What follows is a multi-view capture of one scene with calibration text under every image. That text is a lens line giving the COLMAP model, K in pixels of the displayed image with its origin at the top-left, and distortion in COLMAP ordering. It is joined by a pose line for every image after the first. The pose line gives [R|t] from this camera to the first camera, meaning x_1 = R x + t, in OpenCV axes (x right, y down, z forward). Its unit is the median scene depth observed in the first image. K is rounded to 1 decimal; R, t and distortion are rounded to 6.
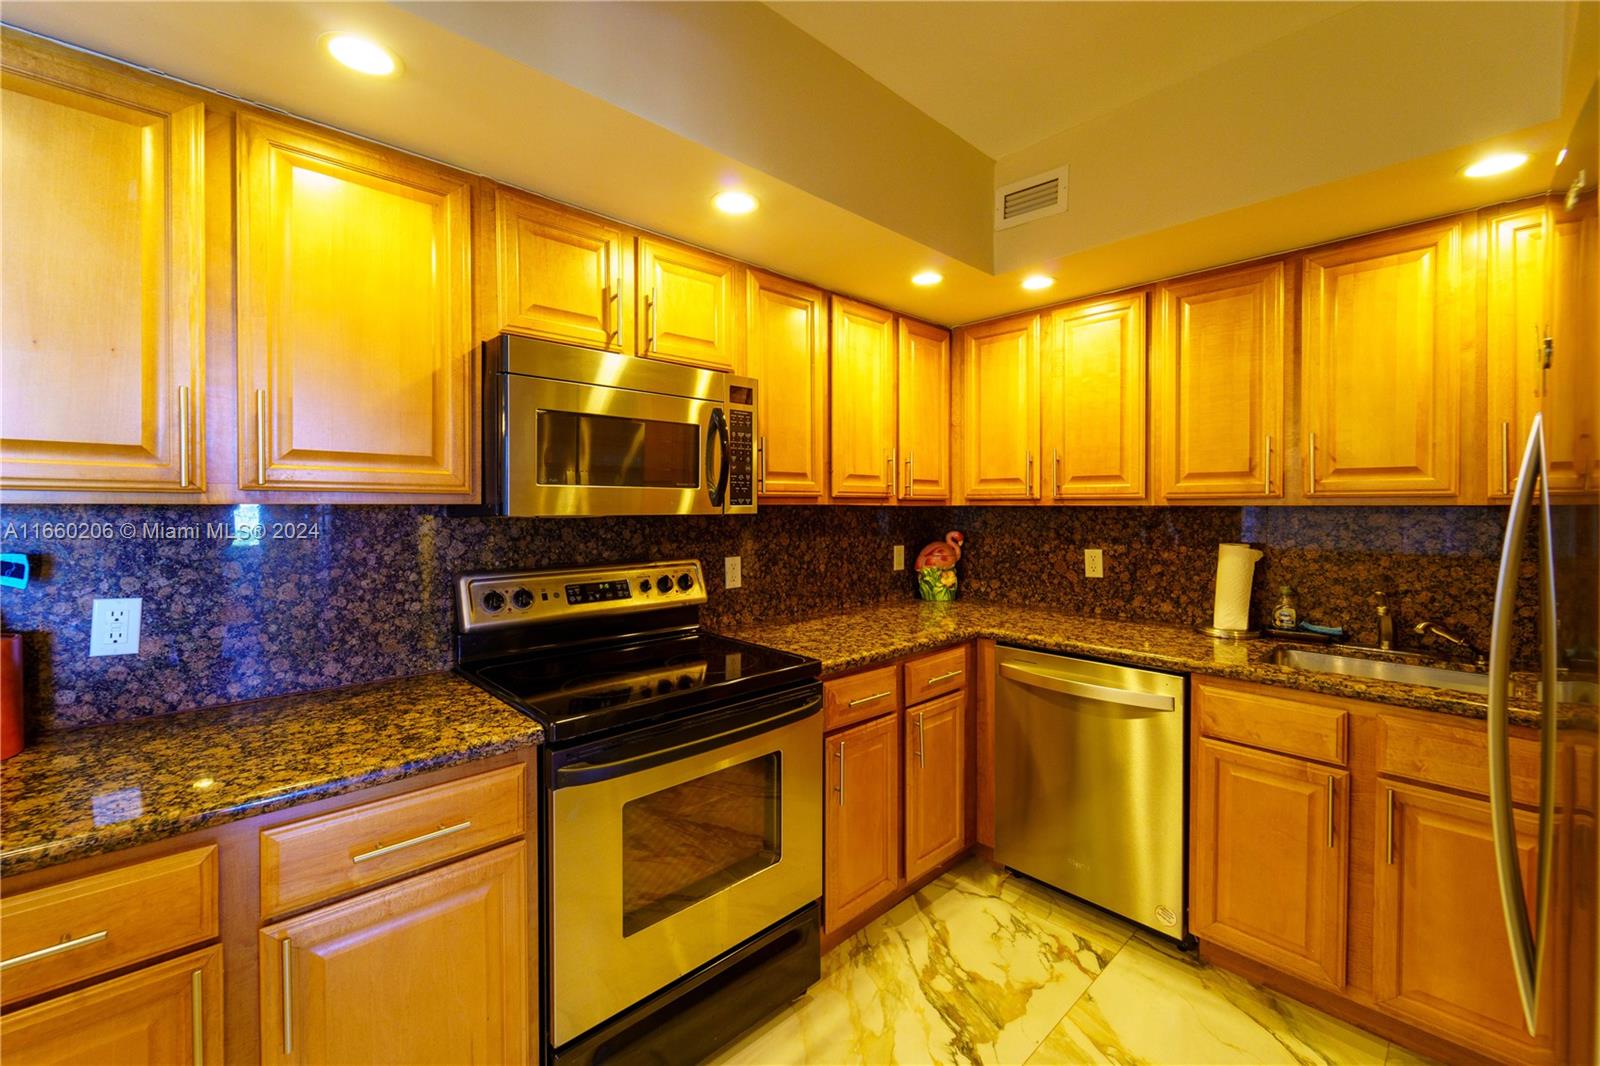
lens RADIAL K [[659.0, 0, 796.9], [0, 659.0, 516.9], [0, 0, 1]] dist [-0.004490, -0.001523]
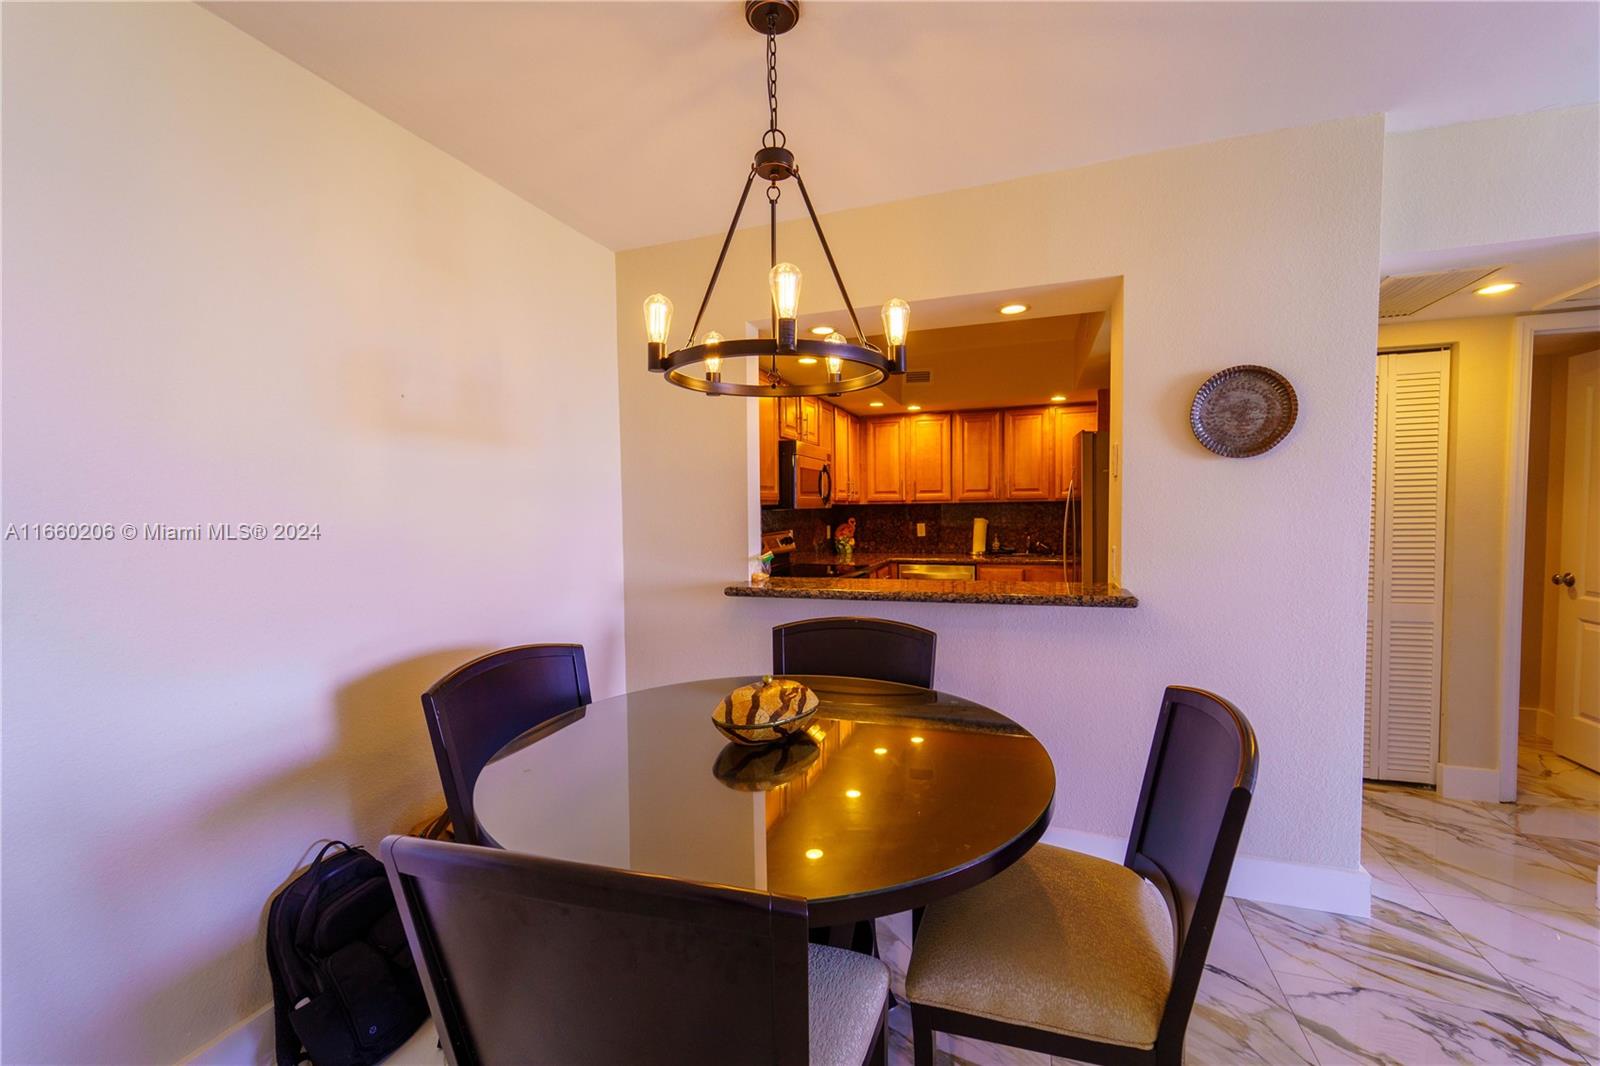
lens RADIAL K [[659.0, 0, 804.9], [0, 659.0, 539.4], [0, 0, 1]] dist [-0.004490, -0.001523]
pose [[0.880424, -0.037150, 0.472730, -1.103598], [0.023732, 0.999129, 0.034319, 0.021488], [-0.473593, -0.018997, 0.880539, -0.890500]]
